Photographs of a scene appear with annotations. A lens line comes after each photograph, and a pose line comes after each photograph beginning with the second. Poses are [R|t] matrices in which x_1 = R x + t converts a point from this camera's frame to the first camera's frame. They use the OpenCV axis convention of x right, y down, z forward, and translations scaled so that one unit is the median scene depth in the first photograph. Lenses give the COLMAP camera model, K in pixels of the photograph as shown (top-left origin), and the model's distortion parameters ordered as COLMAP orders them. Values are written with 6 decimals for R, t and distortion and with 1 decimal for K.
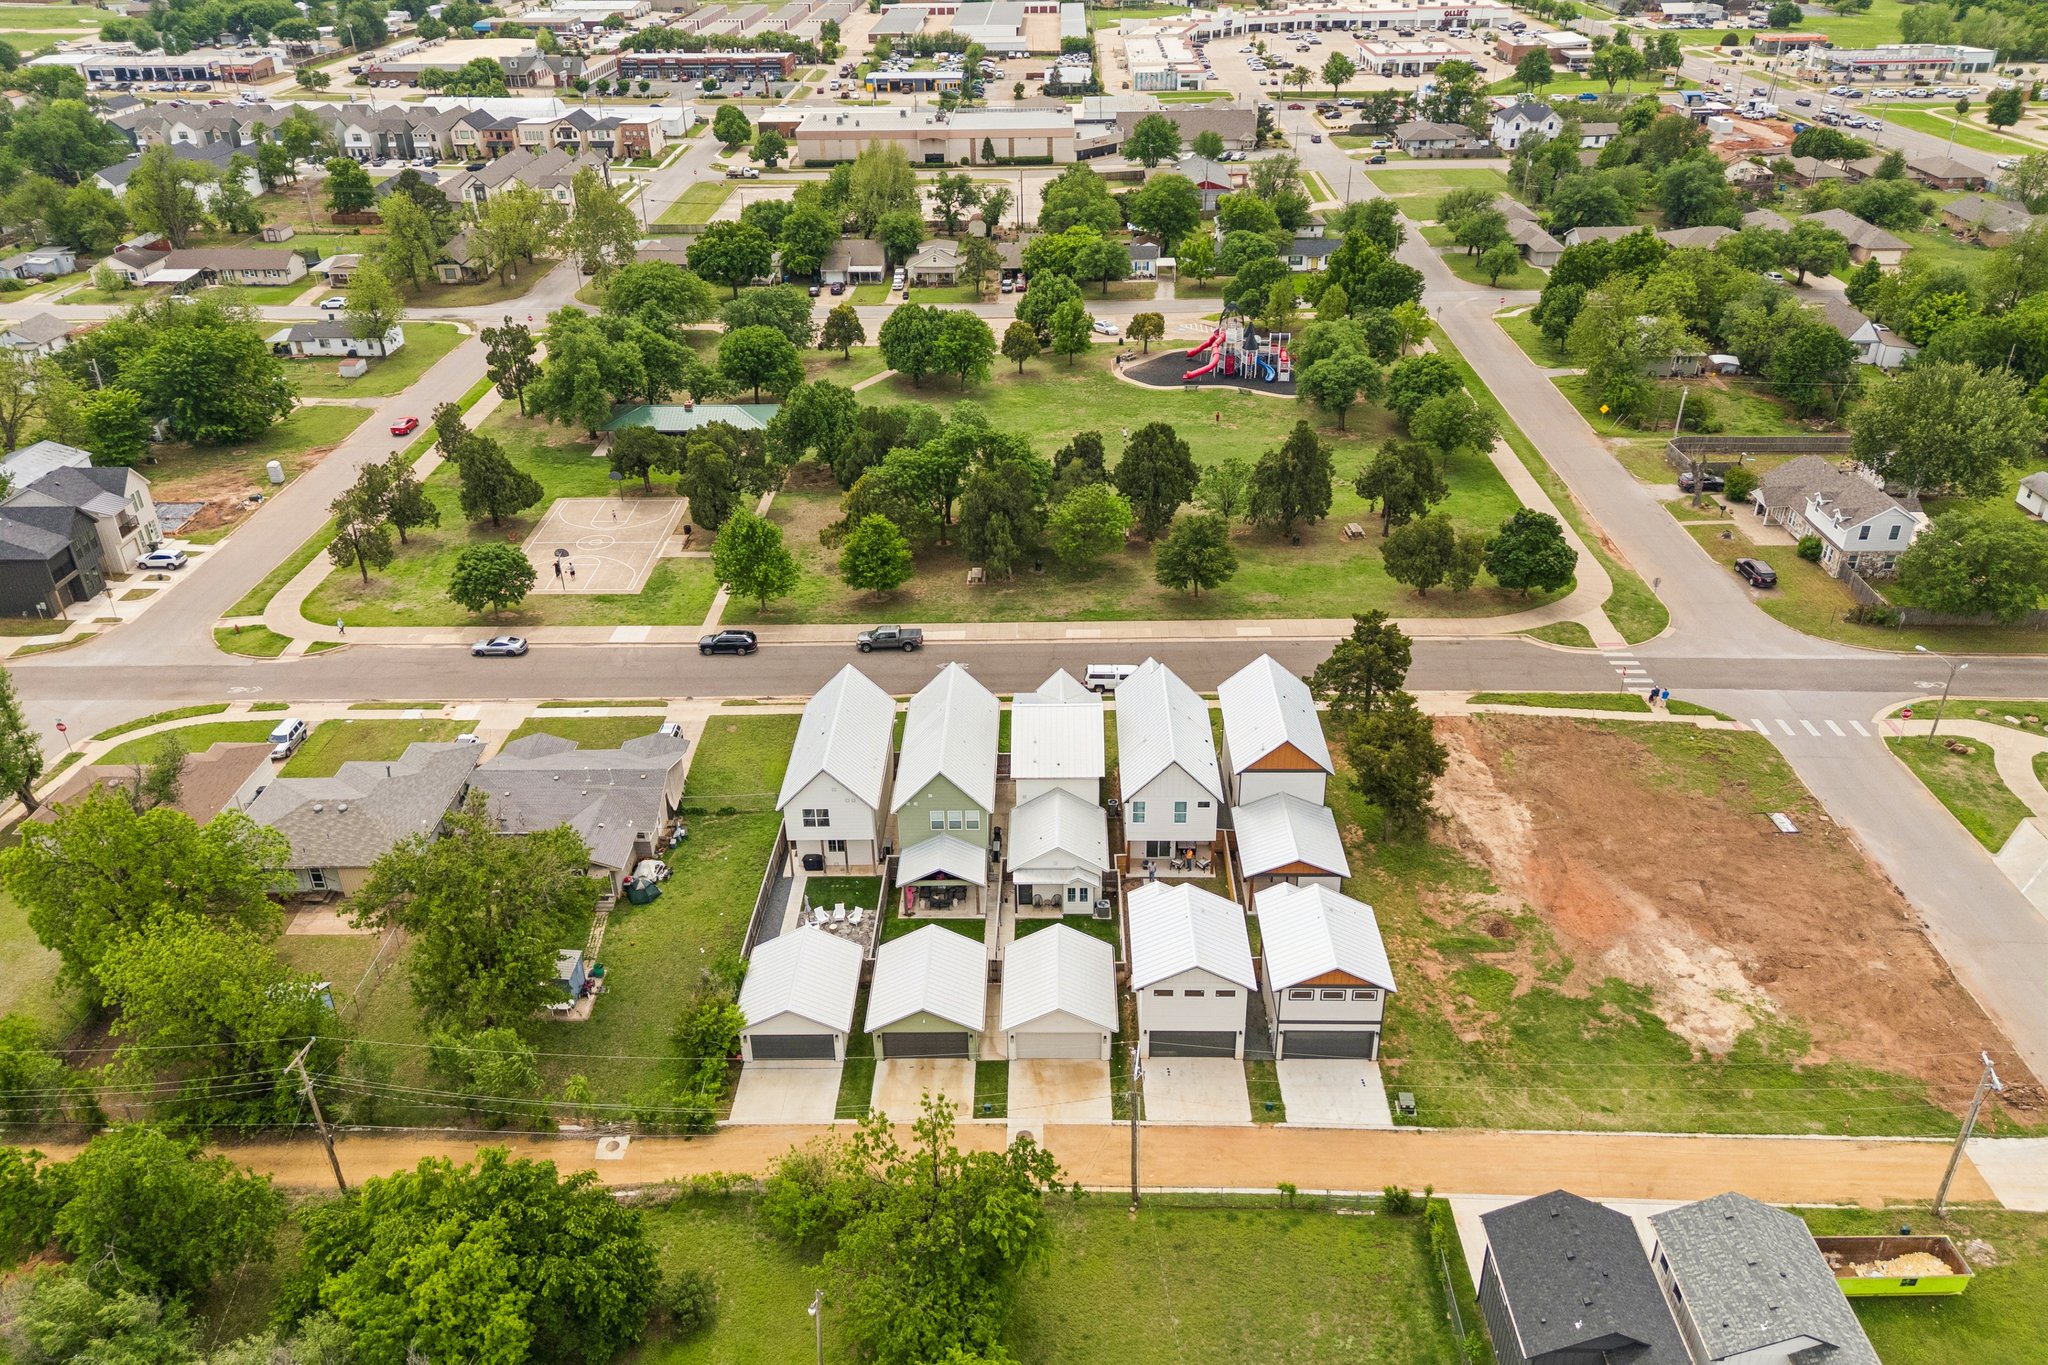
lens RADIAL K [[1520.4, 0, 1031.4], [0, 1520.4, 629.4], [0, 0, 1]] dist [0.077664, -0.071775]
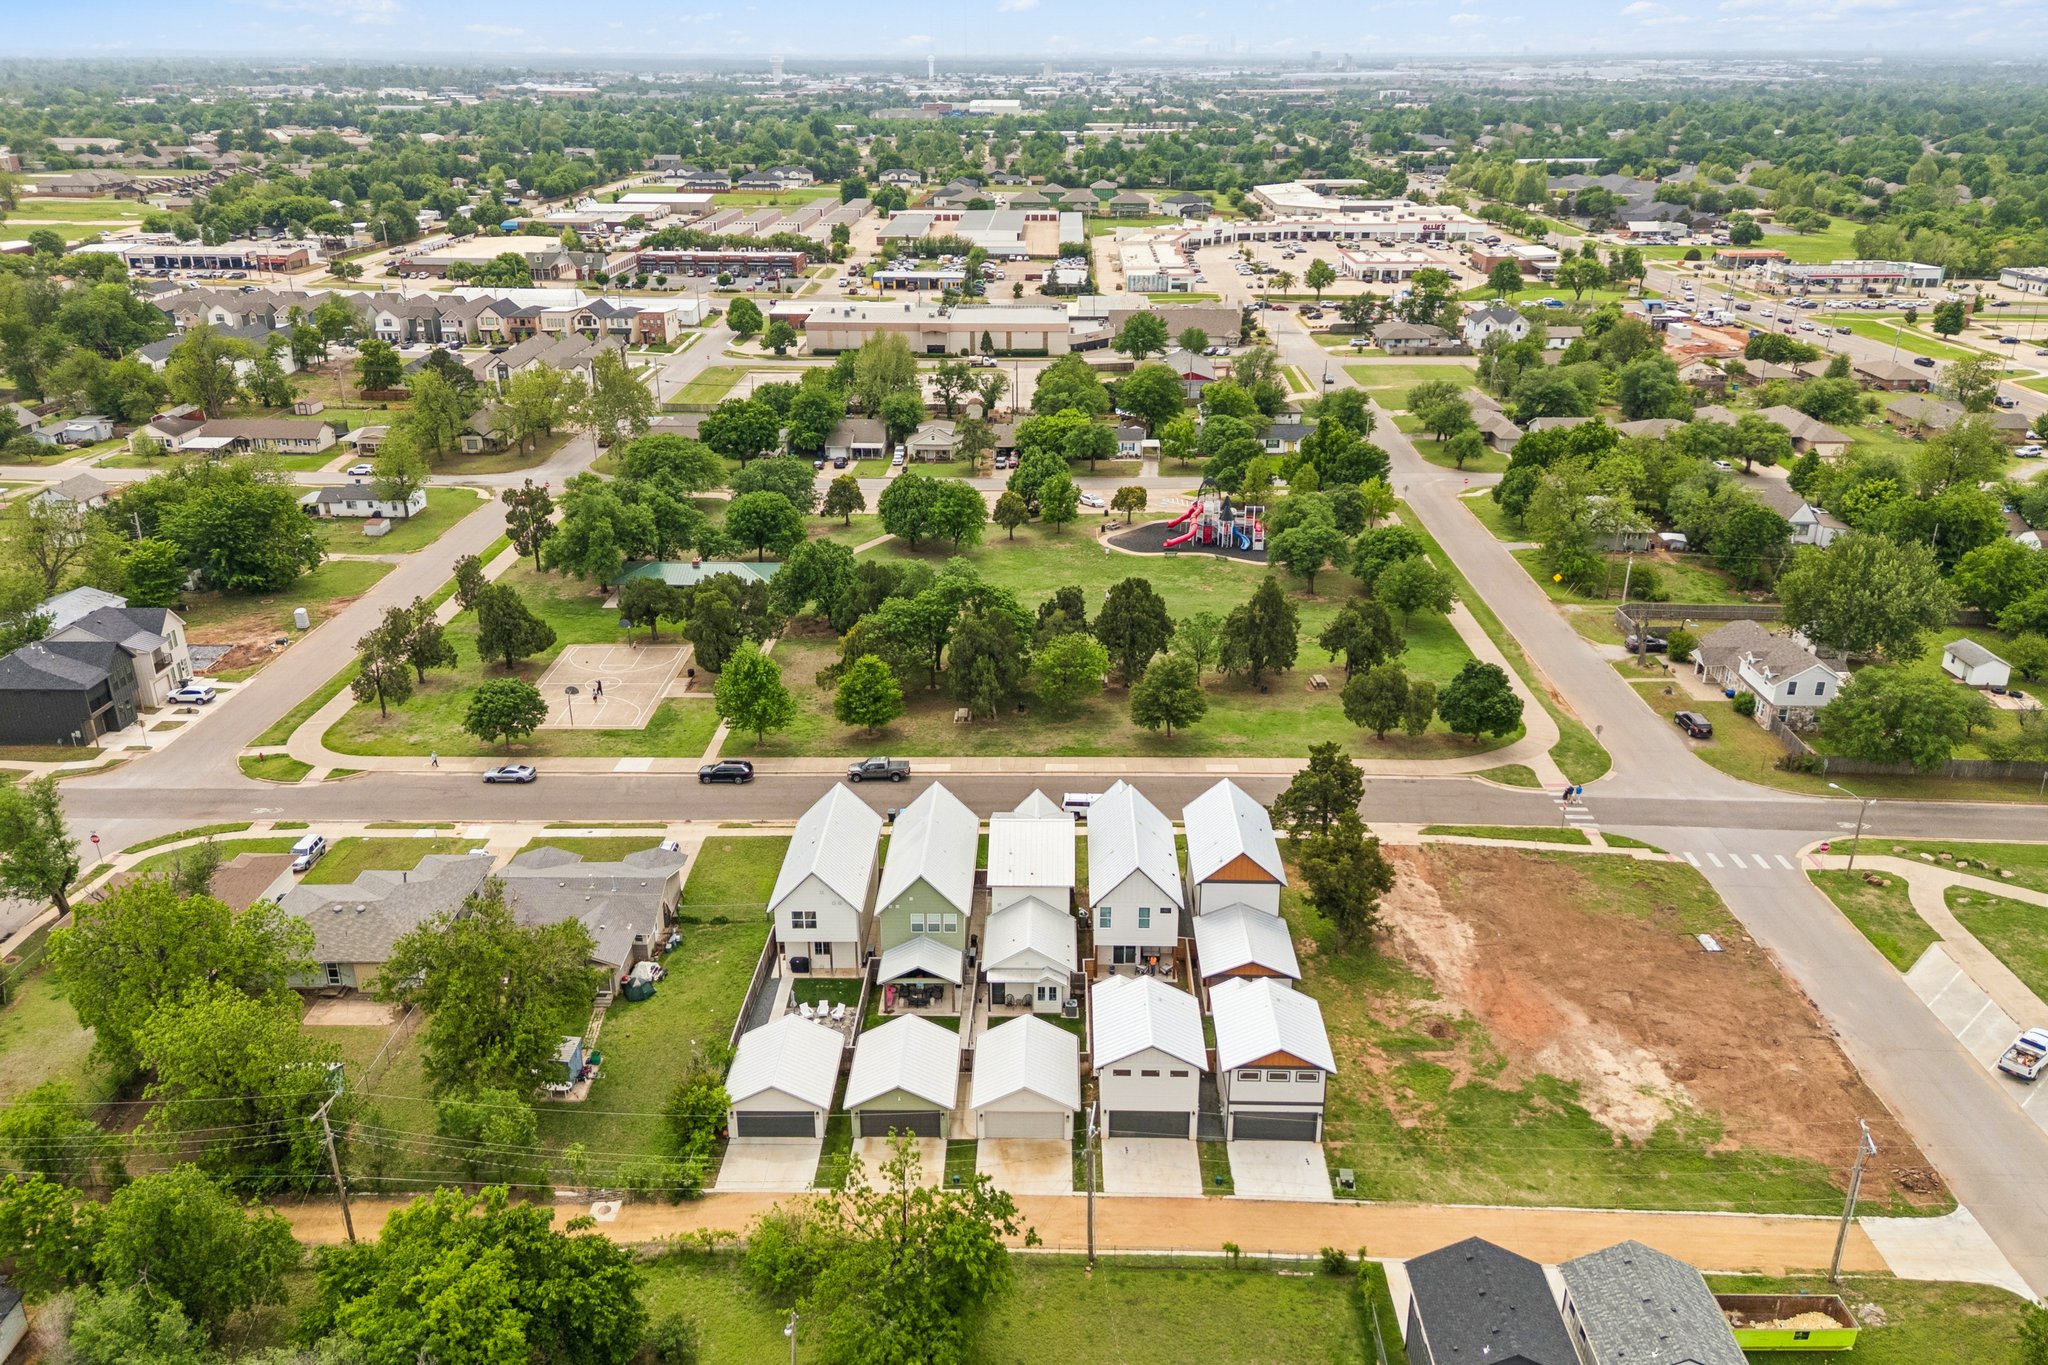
lens RADIAL K [[1520.4, 0, 1036.5], [0, 1520.4, 667.1], [0, 0, 1]] dist [0.077664, -0.071775]
pose [[0.999889, 0.014084, 0.004884, 0.011326], [-0.013526, 0.994909, -0.099862, 0.041342], [-0.006265, 0.099784, 0.994989, -0.068192]]
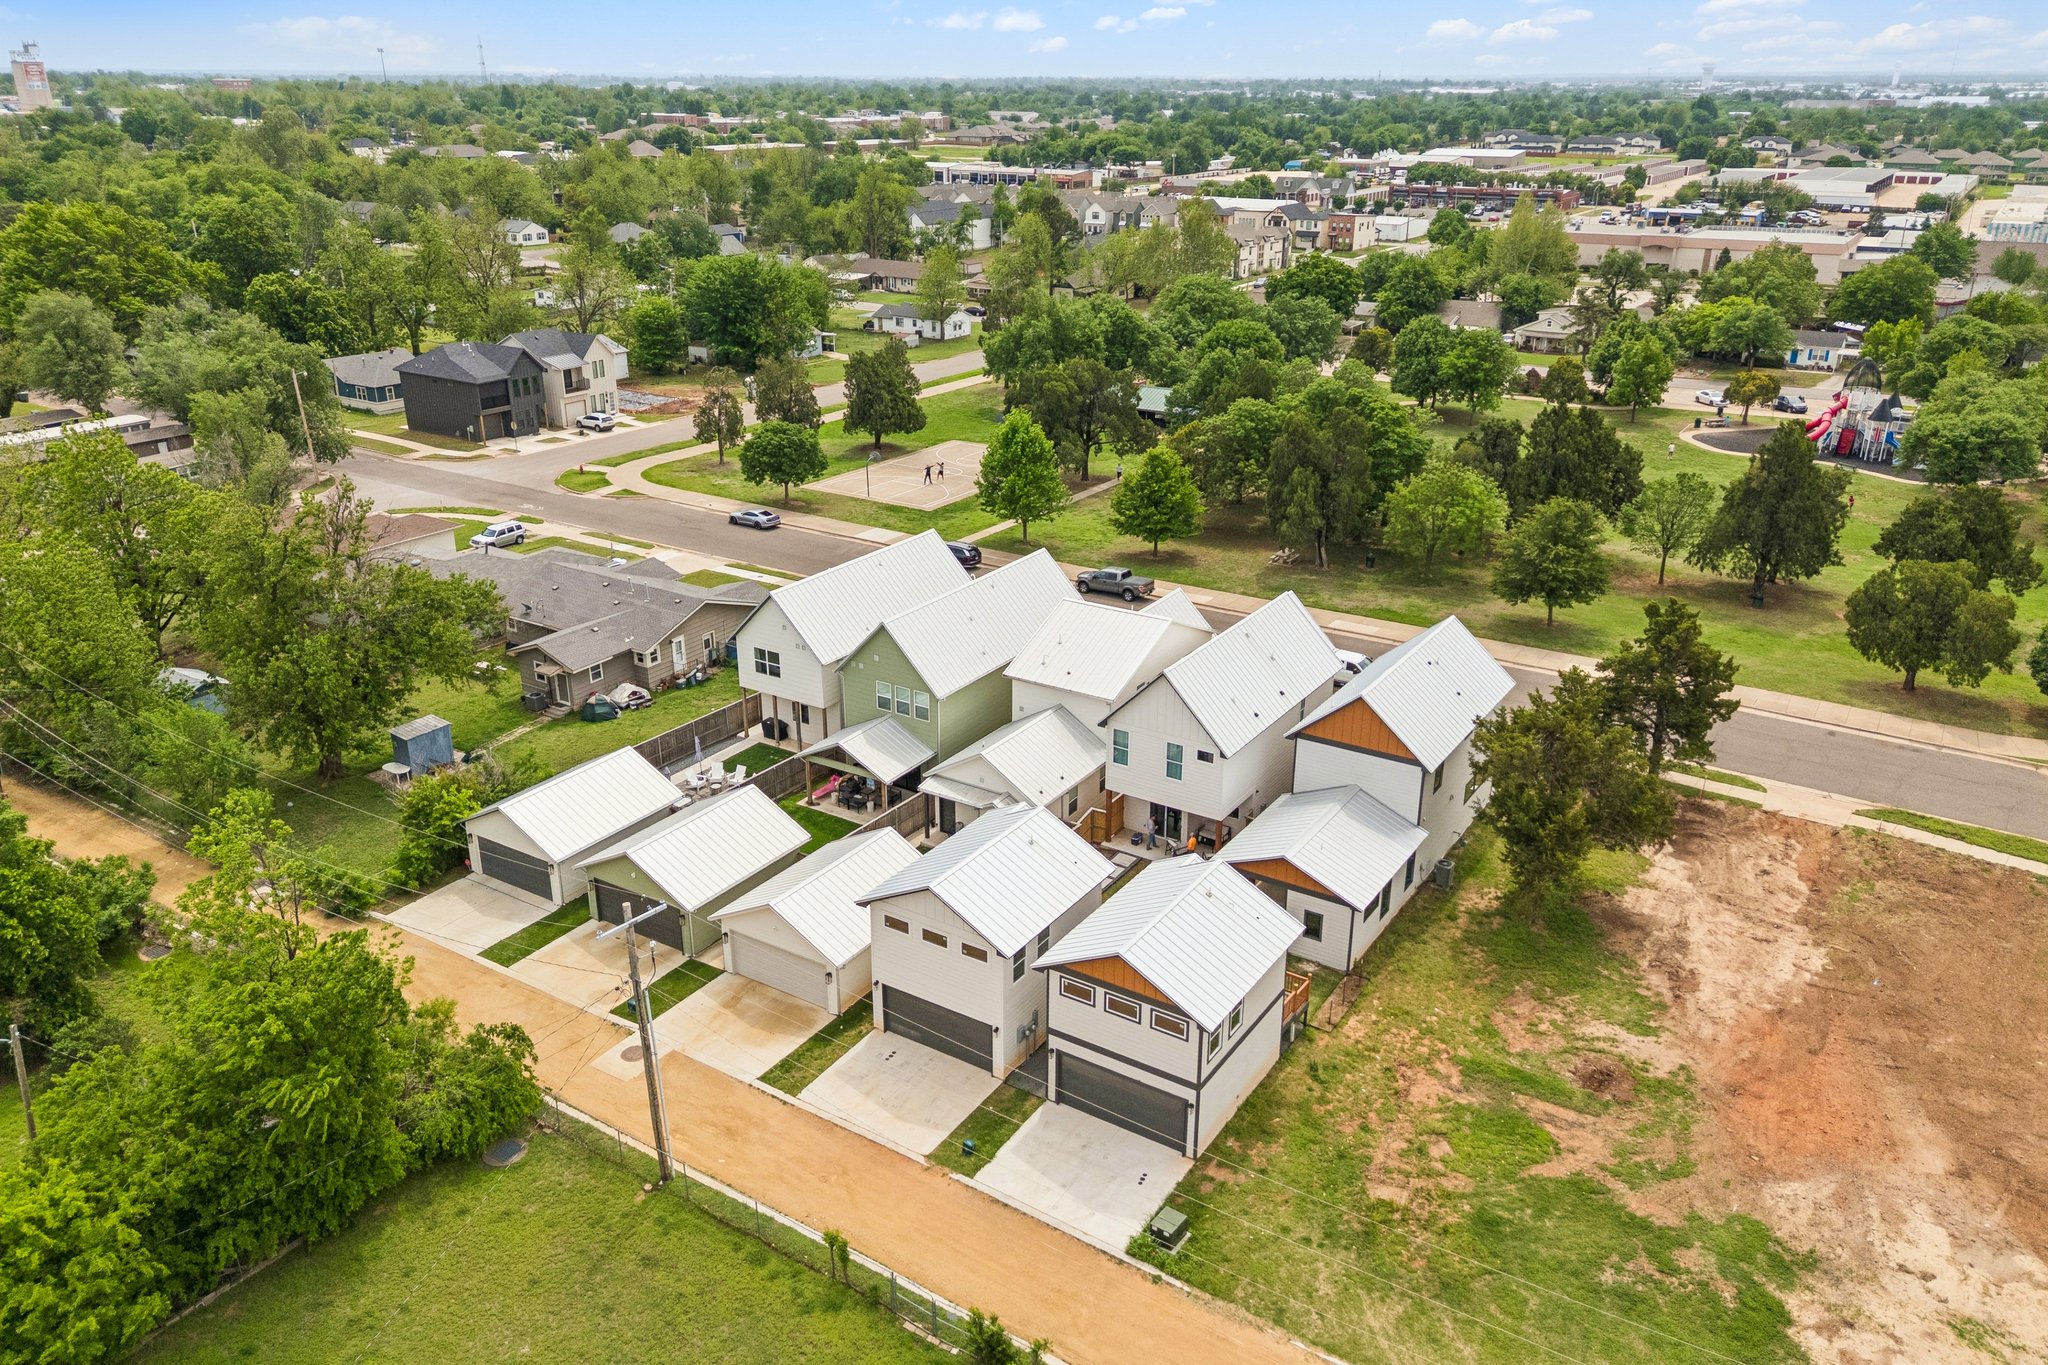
lens RADIAL K [[1520.4, 0, 1025.3], [0, 1520.4, 633.2], [0, 0, 1]] dist [0.077664, -0.071775]
pose [[0.849798, 0.197537, -0.488694, 0.284464], [-0.255997, 0.965109, -0.055047, 0.094586], [0.460769, 0.171883, 0.870717, 0.297525]]
